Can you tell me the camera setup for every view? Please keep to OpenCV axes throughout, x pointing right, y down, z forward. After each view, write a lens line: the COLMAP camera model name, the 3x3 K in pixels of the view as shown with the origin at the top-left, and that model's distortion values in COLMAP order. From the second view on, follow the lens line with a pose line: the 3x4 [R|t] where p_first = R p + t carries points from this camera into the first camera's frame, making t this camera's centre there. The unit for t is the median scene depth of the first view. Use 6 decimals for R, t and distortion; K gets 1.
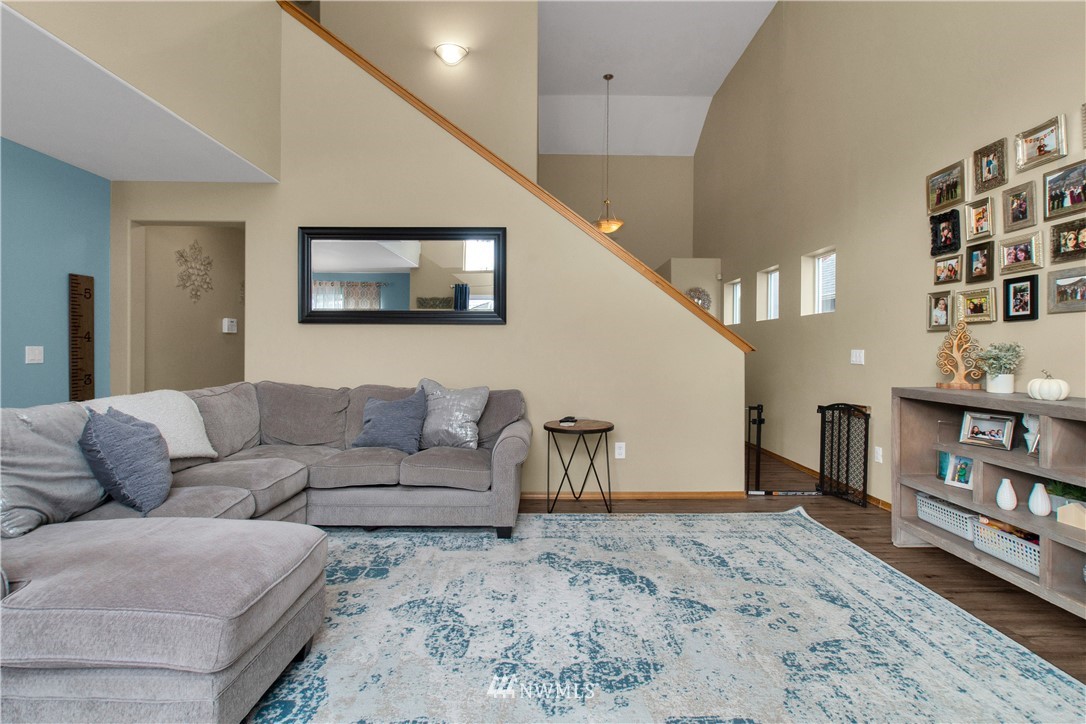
lens RADIAL K [[515.1, 0, 545.3], [0, 515.1, 353.2], [0, 0, 1]] dist [-0.026920, 0.011652]
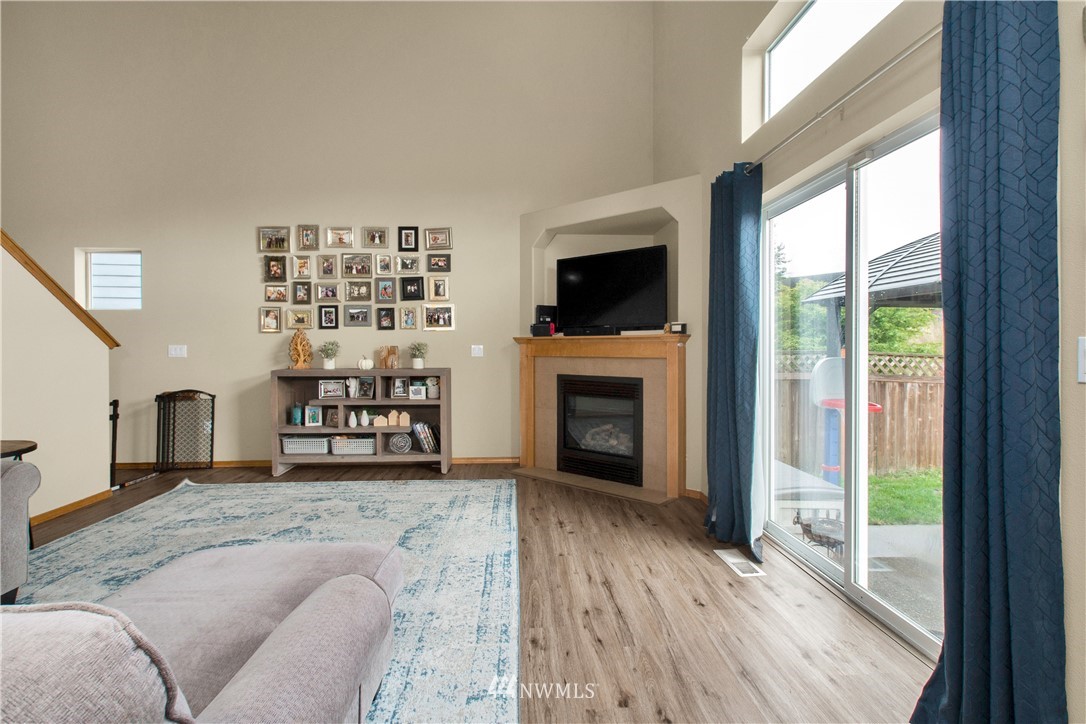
lens RADIAL K [[515.1, 0, 545.3], [0, 515.1, 353.2], [0, 0, 1]] dist [-0.026920, 0.011652]
pose [[-0.053968, -0.017534, 0.998389, -0.899198], [0.006923, 0.999815, 0.017933, -0.004885], [-0.998519, 0.007880, -0.053836, 0.306548]]
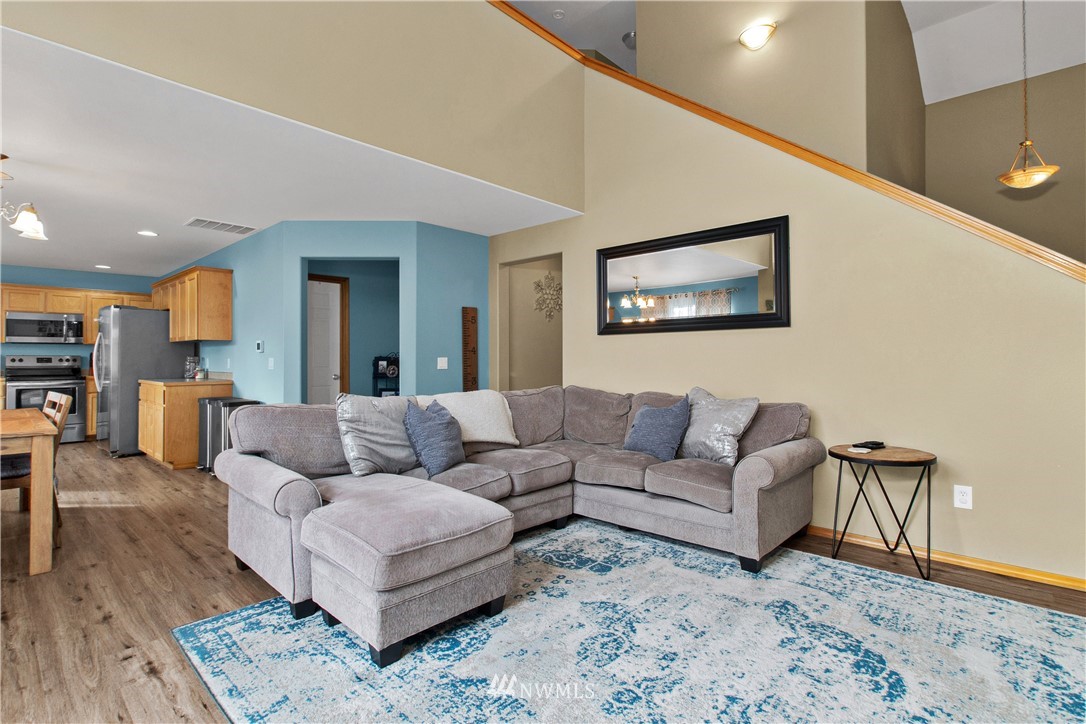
lens RADIAL K [[515.1, 0, 545.3], [0, 515.1, 353.2], [0, 0, 1]] dist [-0.026920, 0.011652]
pose [[0.726179, -0.014827, -0.687346, 0.299141], [0.003962, 0.999841, -0.017382, 0.001208], [0.687494, 0.009899, 0.726122, 0.133181]]
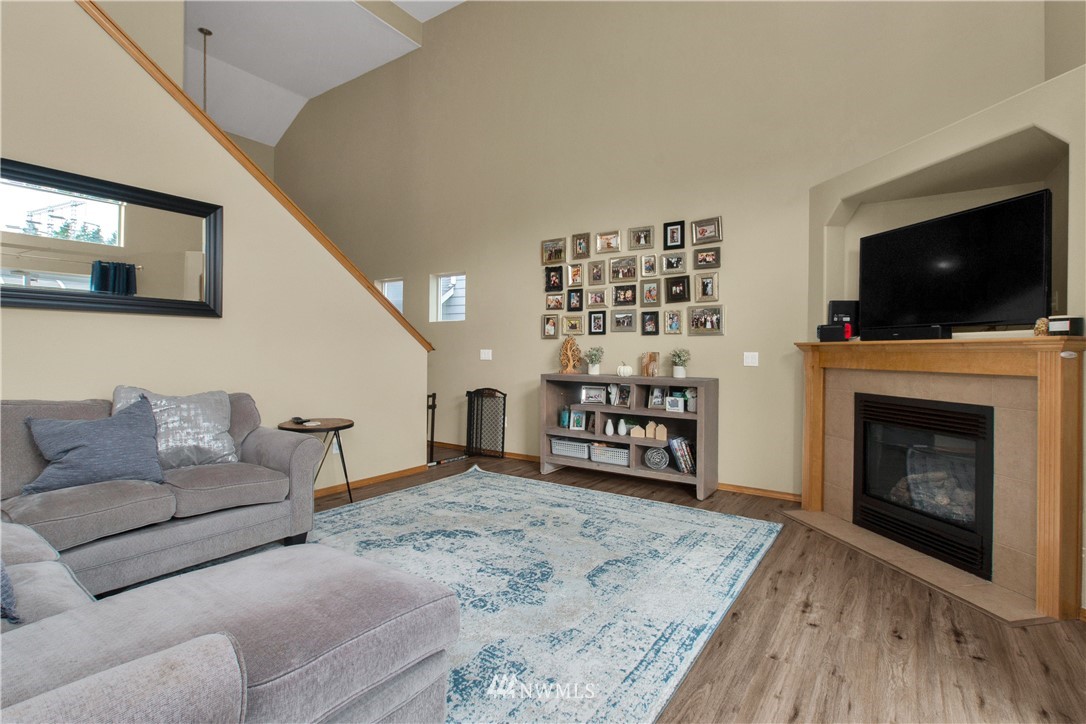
lens RADIAL K [[508.1, 0, 547.8], [0, 508.1, 355.4], [0, 0, 1]] dist [-0.037109, 0.020156]
pose [[0.567910, -0.004528, 0.823078, -0.639533], [-0.002966, 0.999967, 0.007547, -0.003236], [-0.823085, -0.006727, 0.567878, 0.099968]]
